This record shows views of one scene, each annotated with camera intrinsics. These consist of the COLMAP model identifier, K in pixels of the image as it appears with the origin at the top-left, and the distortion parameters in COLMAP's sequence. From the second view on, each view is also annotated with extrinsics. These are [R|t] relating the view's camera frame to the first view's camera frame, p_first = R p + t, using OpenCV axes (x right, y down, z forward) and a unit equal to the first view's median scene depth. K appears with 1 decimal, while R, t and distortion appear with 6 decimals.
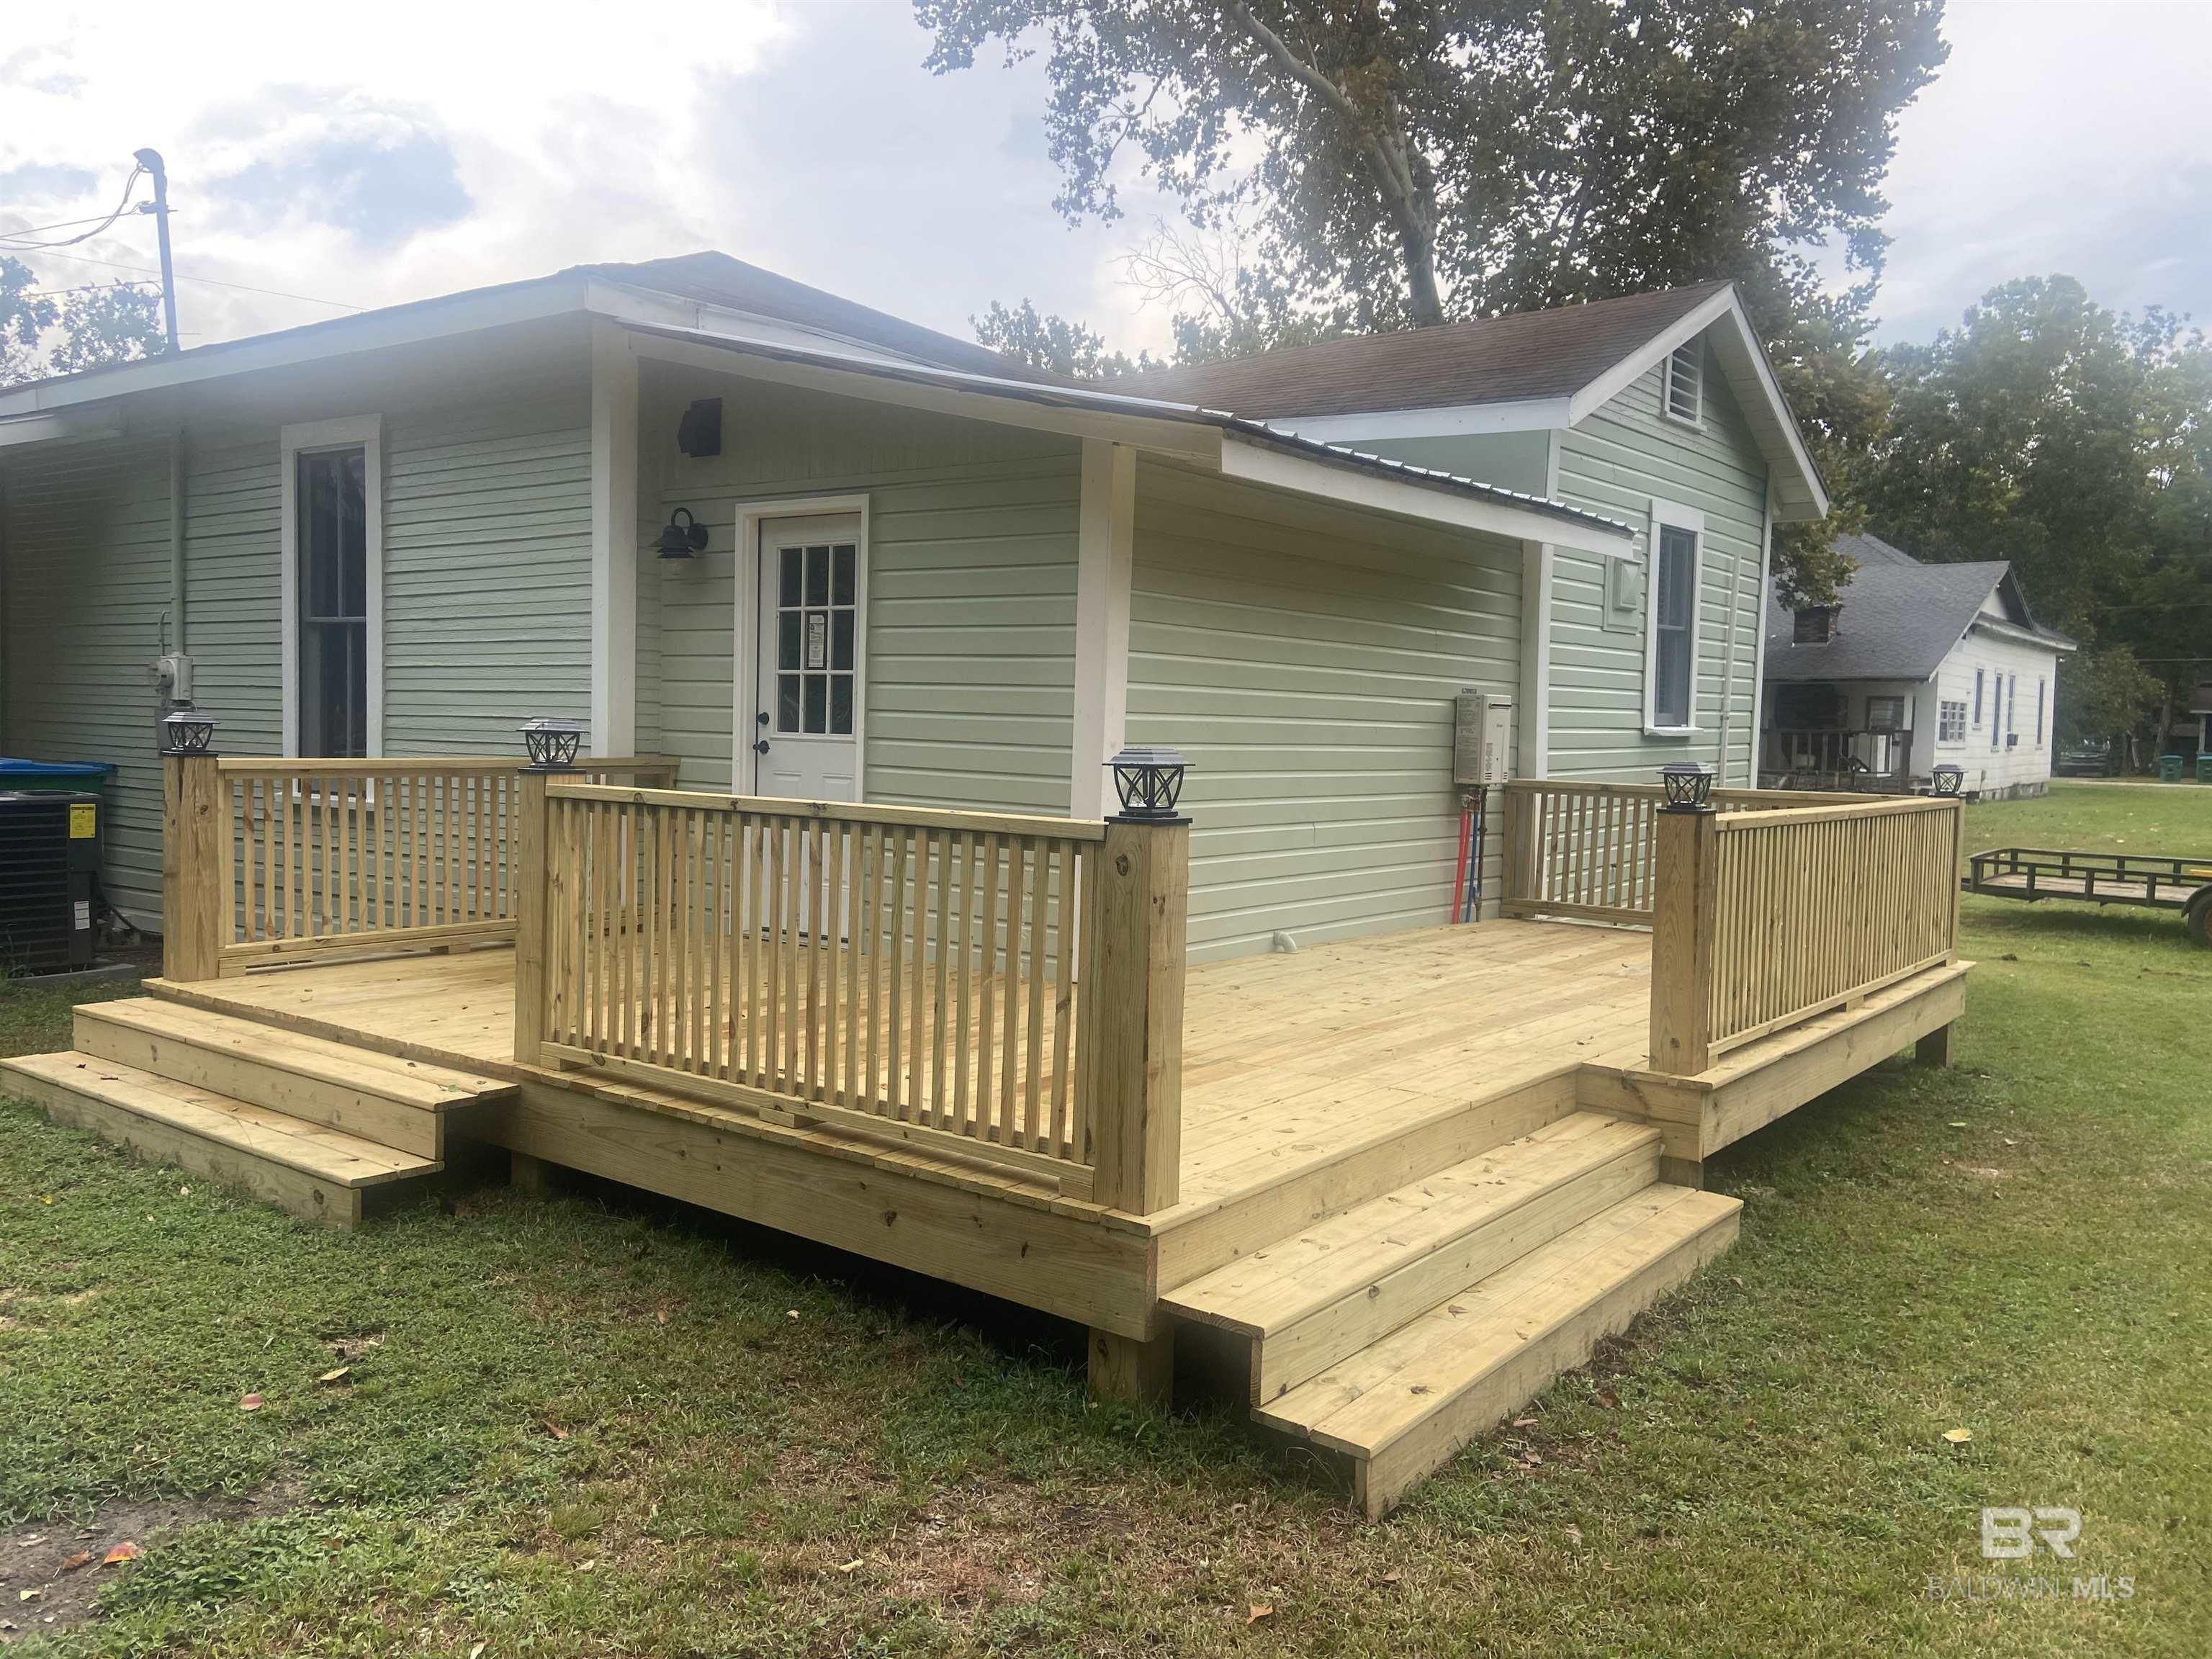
lens RADIAL K [[1681.9, 0, 1106.0], [0, 1681.9, 829.5], [0, 0, 1]] dist [0.139085, -0.094946]
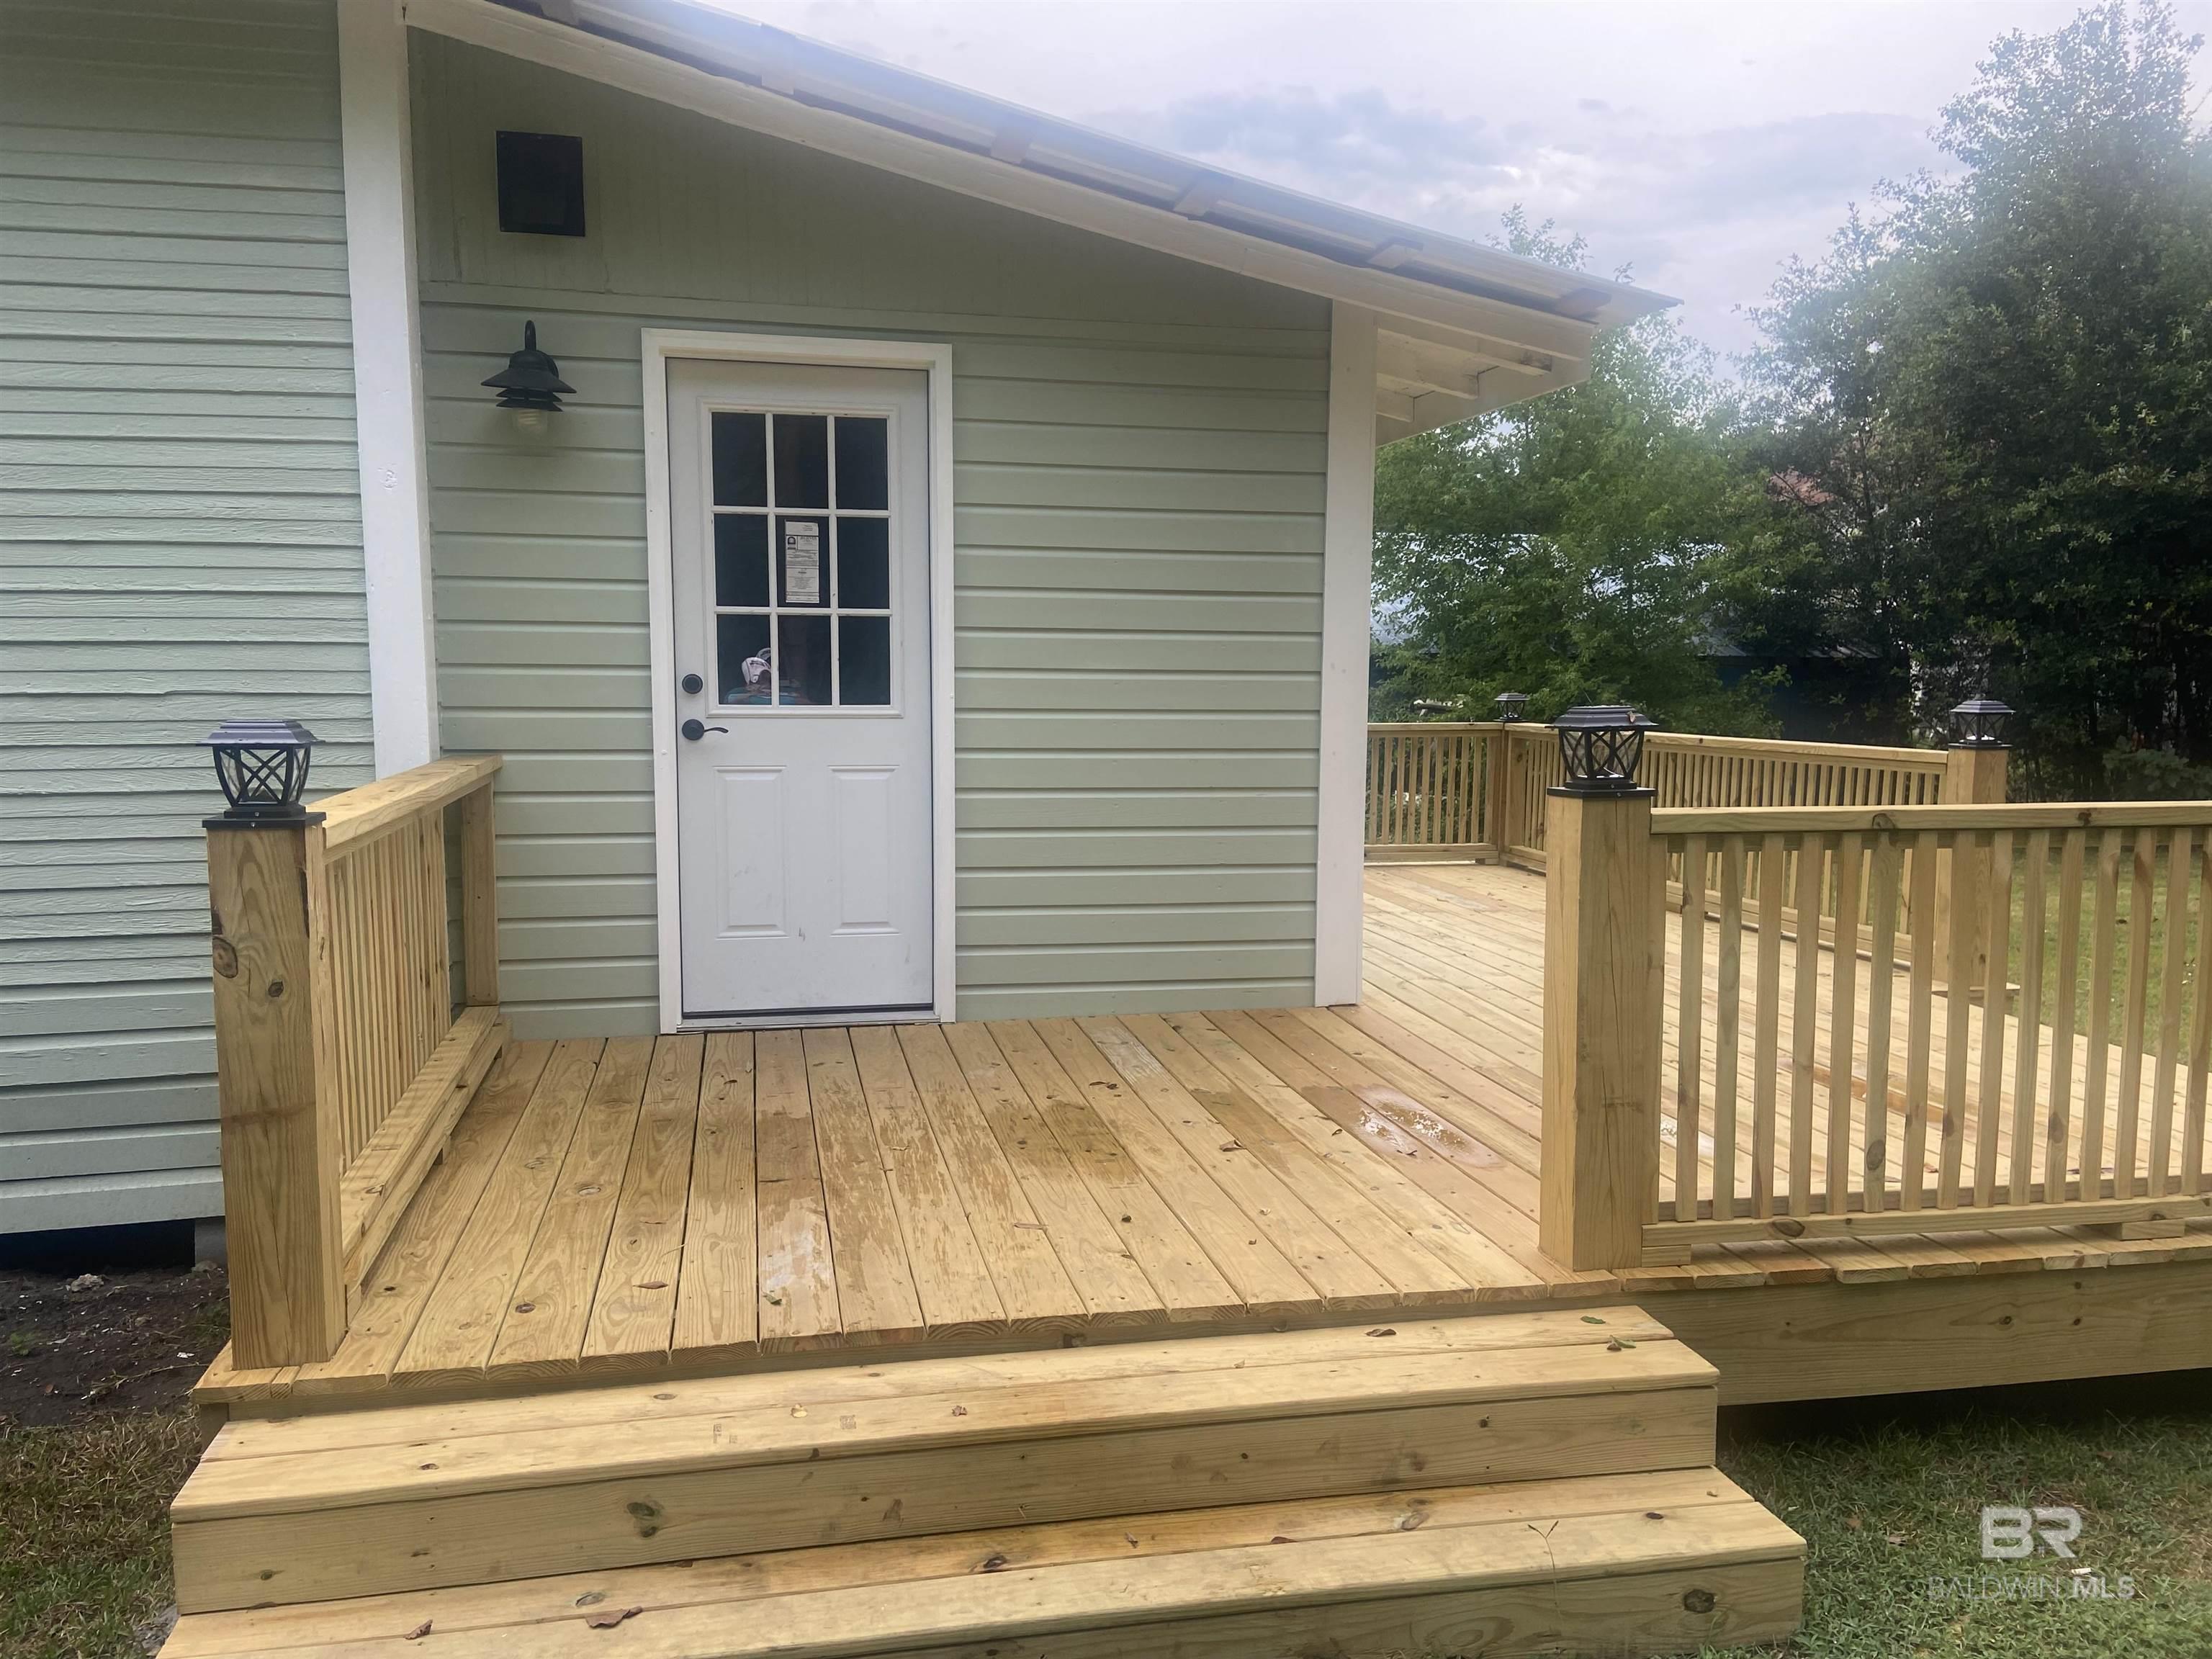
lens RADIAL K [[1681.9, 0, 1106.0], [0, 1681.9, 829.5], [0, 0, 1]] dist [0.139085, -0.094946]
pose [[0.653371, -0.094958, 0.751059, -0.595319], [0.064309, 0.995478, 0.069916, -0.047710], [-0.754302, 0.002619, 0.656522, 0.487982]]
